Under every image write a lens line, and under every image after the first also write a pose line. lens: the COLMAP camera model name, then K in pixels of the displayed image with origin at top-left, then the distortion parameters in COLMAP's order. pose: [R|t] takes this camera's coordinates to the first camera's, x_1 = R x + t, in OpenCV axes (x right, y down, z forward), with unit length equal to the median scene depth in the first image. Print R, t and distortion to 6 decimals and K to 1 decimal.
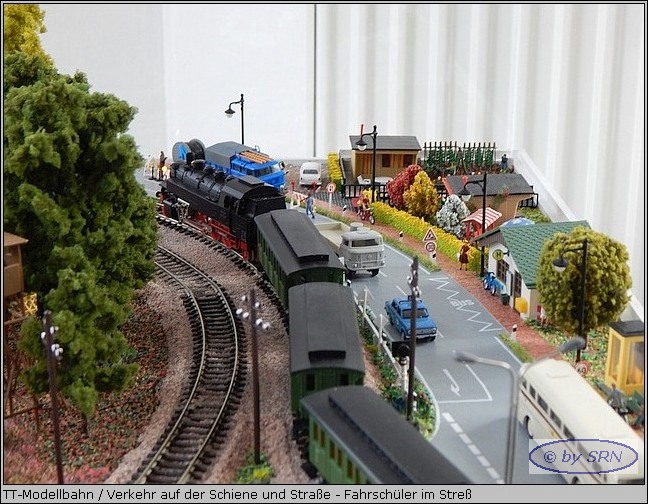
lens RADIAL K [[1395.6, 0, 324.0], [0, 1395.6, 252.4], [0, 0, 1]] dist [-0.044480, 0.000000]
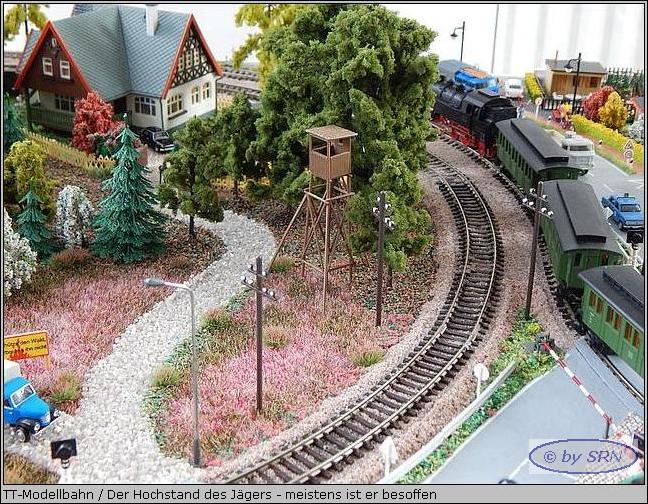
lens RADIAL K [[1090.8, 0, 324.0], [0, 1090.8, 251.8], [0, 0, 1]] dist [0.014918, 0.000000]
pose [[0.993399, 0.068385, -0.092098, -0.120780], [-0.058869, 0.993005, 0.102347, -0.001478], [0.098453, -0.096250, 0.990476, -0.003902]]
